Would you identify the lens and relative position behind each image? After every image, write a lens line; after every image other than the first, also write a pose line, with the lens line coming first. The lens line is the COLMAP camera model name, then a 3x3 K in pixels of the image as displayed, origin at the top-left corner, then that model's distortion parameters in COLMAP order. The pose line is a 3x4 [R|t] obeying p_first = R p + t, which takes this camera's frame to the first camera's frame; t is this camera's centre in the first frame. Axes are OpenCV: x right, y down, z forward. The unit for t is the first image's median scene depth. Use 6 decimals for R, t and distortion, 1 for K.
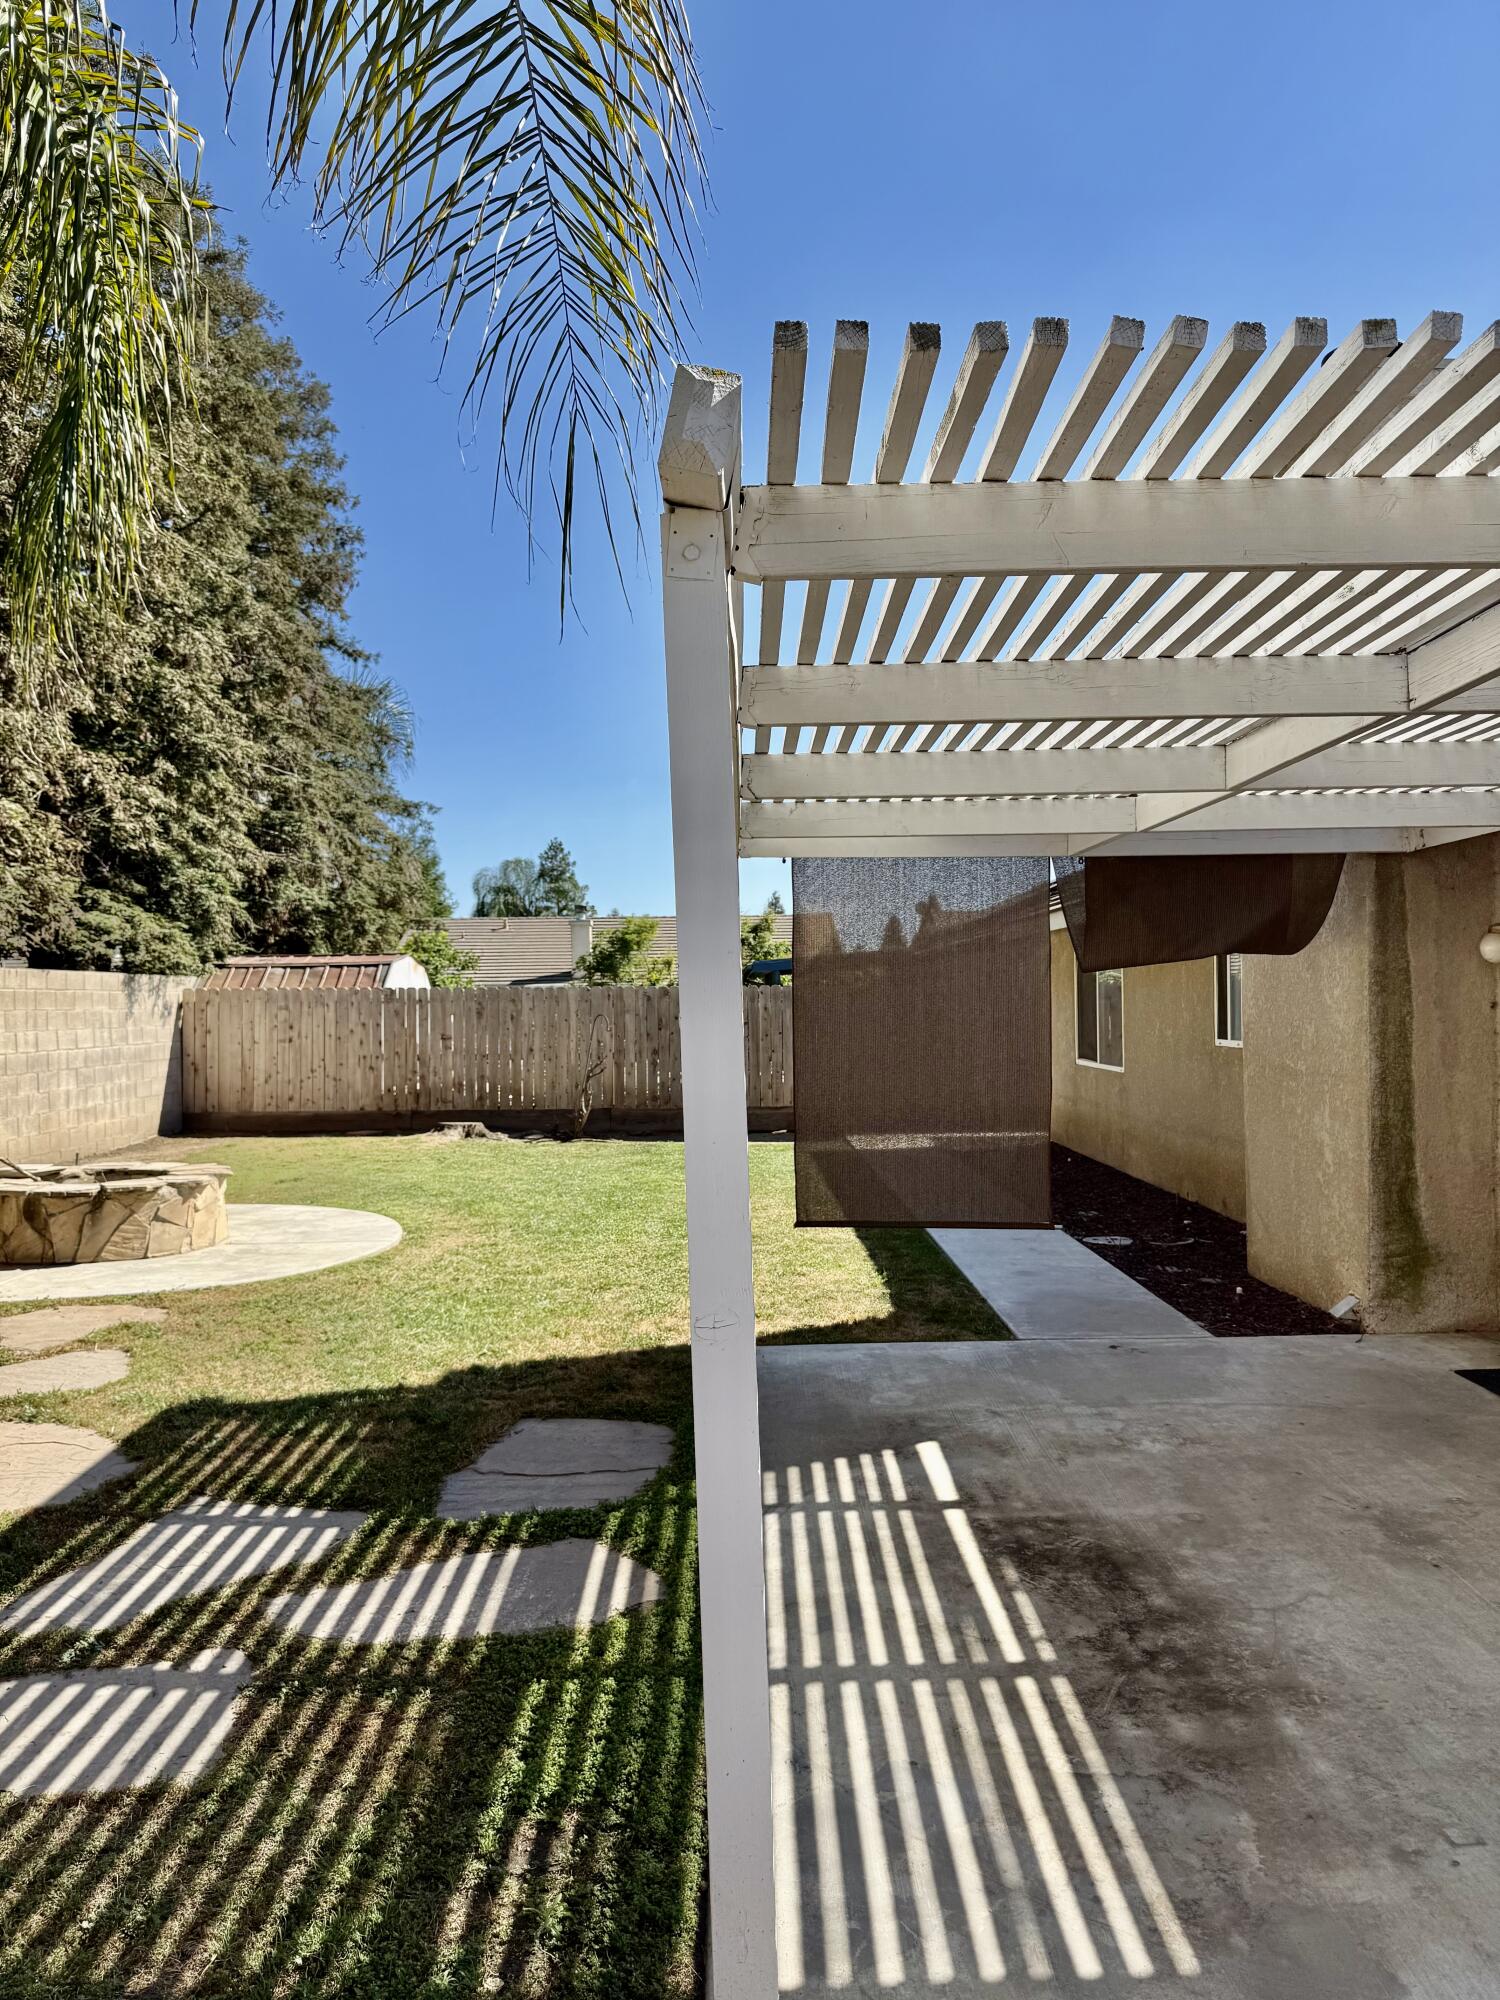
lens RADIAL K [[1401.0, 0, 755.2], [0, 1401.0, 1005.9], [0, 0, 1]] dist [0.144282, -0.254085]
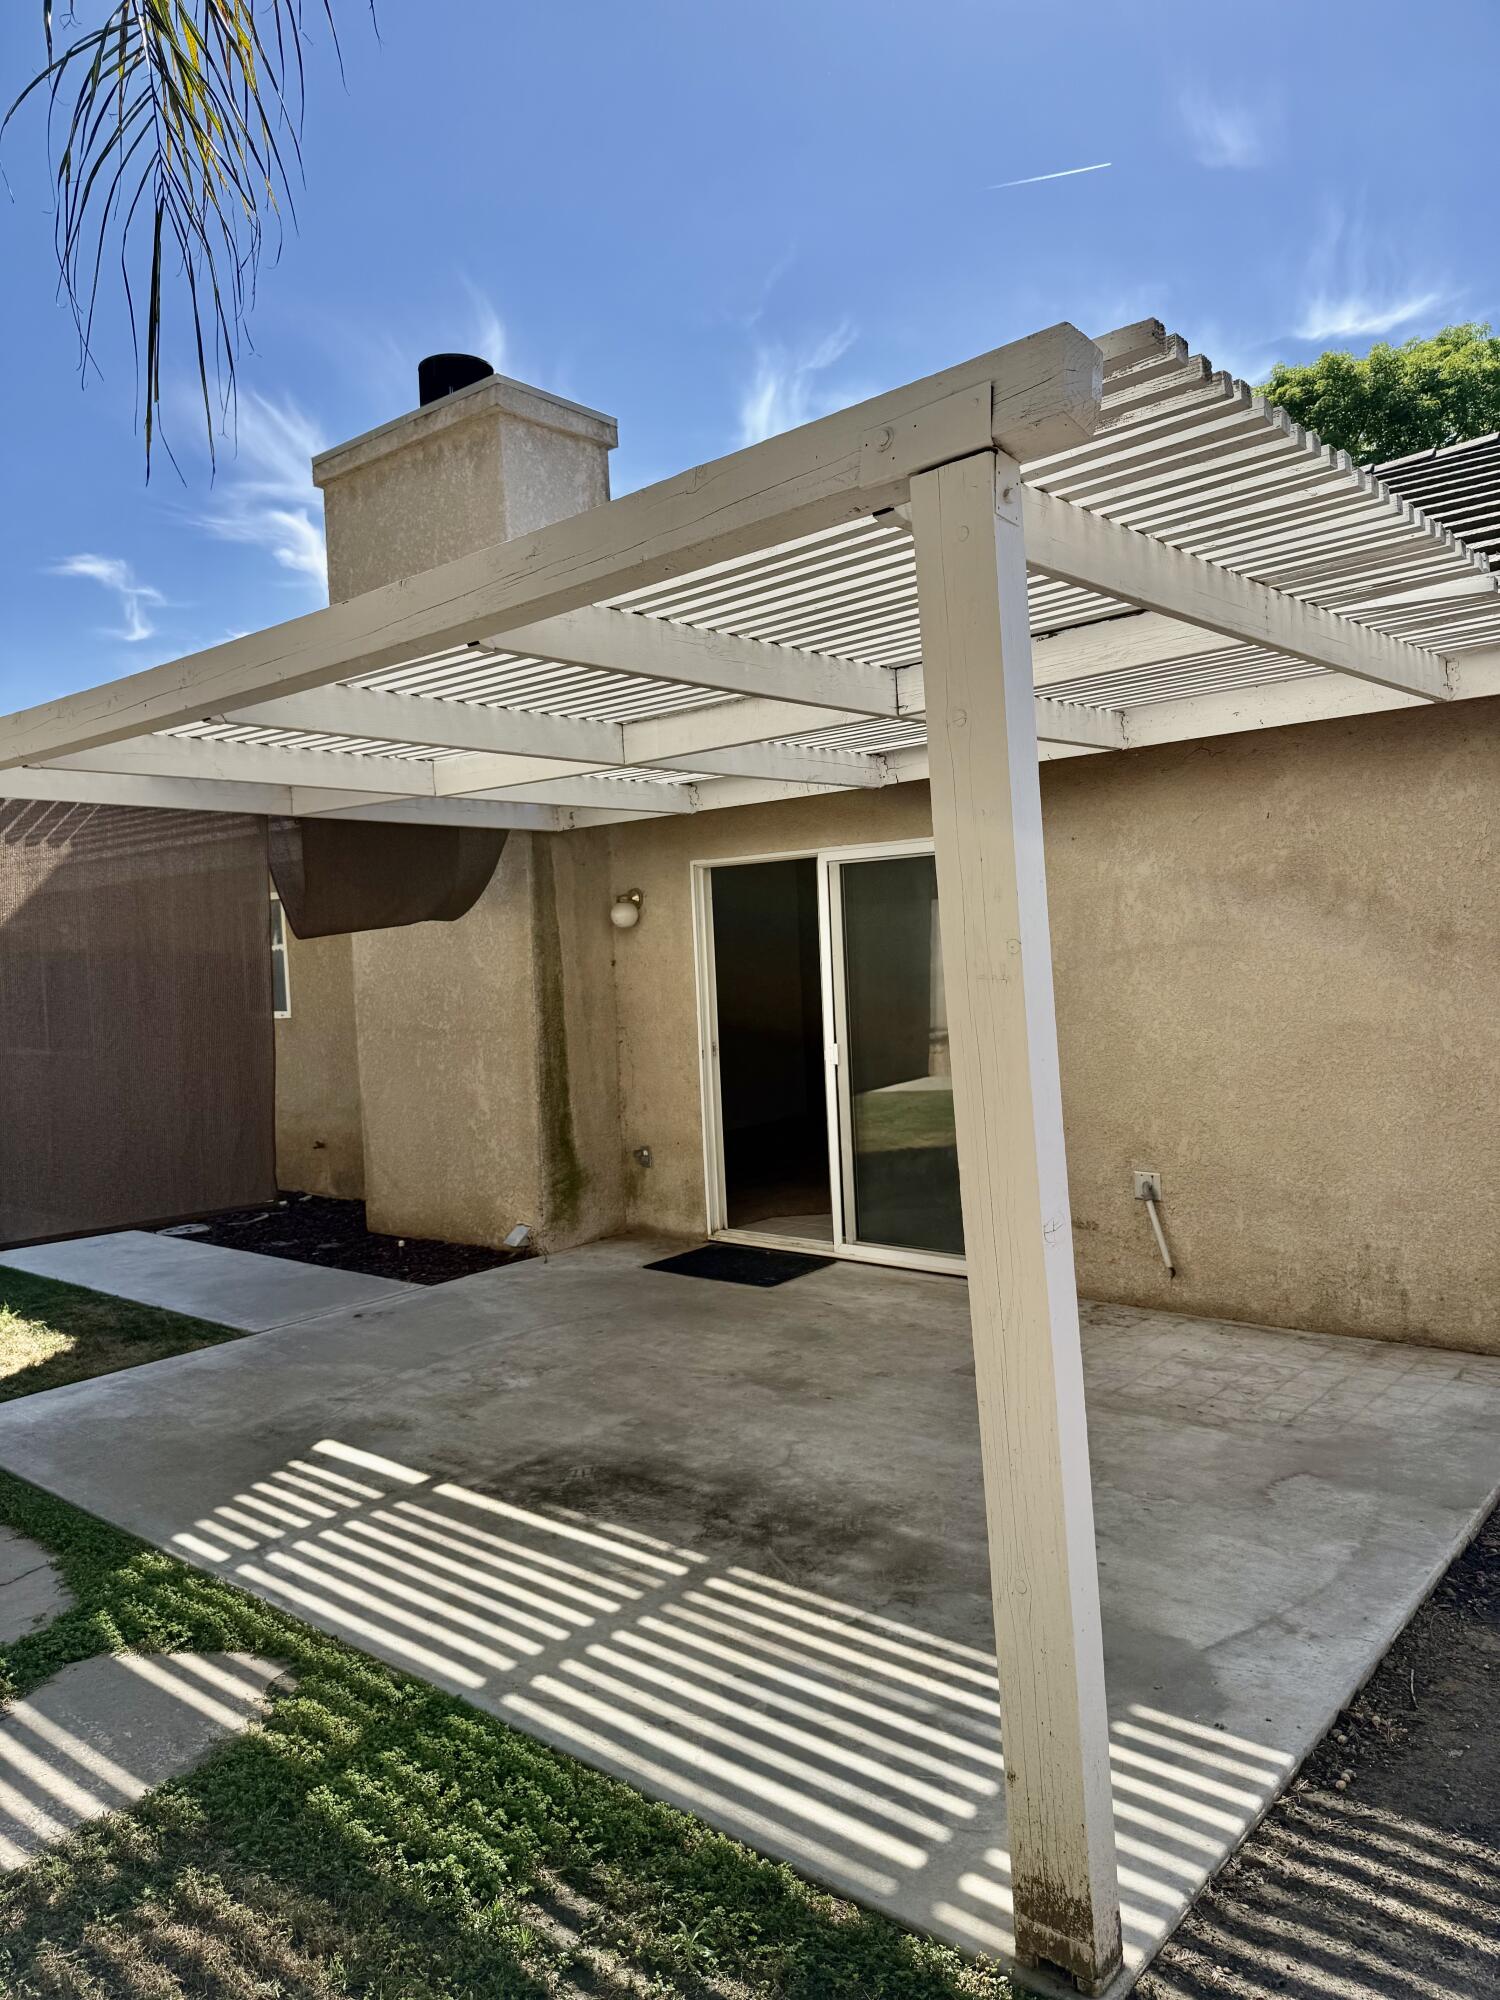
lens RADIAL K [[1396.4, 0, 722.6], [0, 1396.4, 1000.7], [0, 0, 1]] dist [-0.024362, 0.000240]
pose [[0.672374, -0.052288, 0.738363, -0.257293], [0.045604, 0.998533, 0.029184, 0.001552], [-0.738806, 0.014050, 0.673772, 0.129234]]
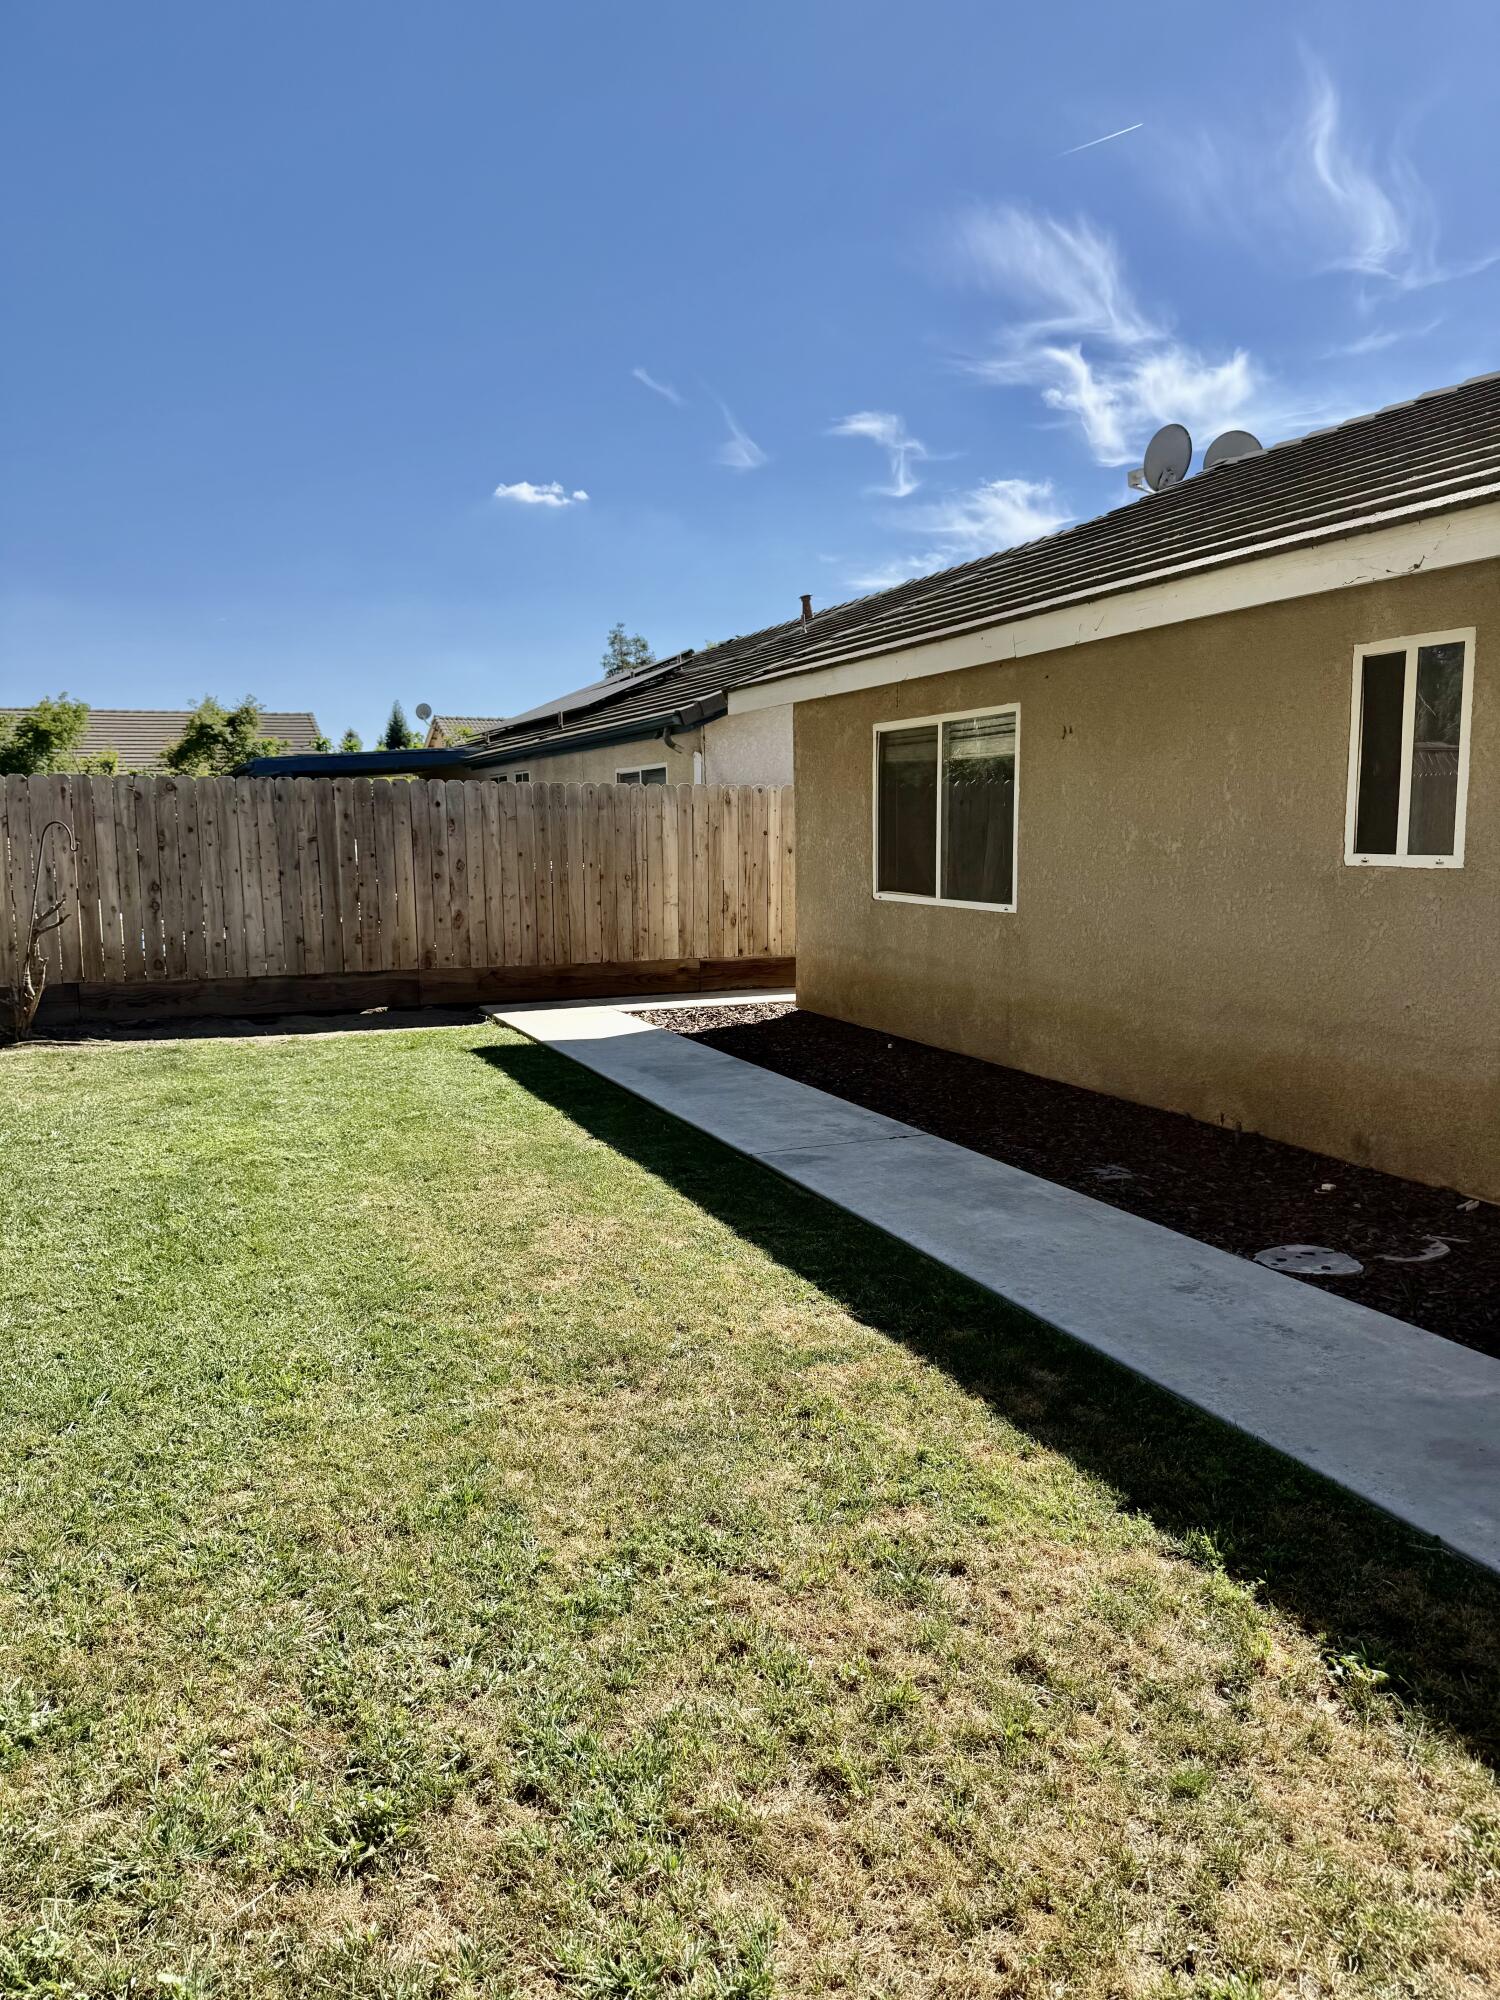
lens RADIAL K [[1401.0, 0, 755.2], [0, 1401.0, 1005.9], [0, 0, 1]] dist [0.144282, -0.254085]
pose [[0.929537, -0.042956, 0.366219, -0.147653], [-0.001897, 0.992621, 0.121245, 0.022409], [-0.368725, -0.113396, 0.922596, 0.846368]]
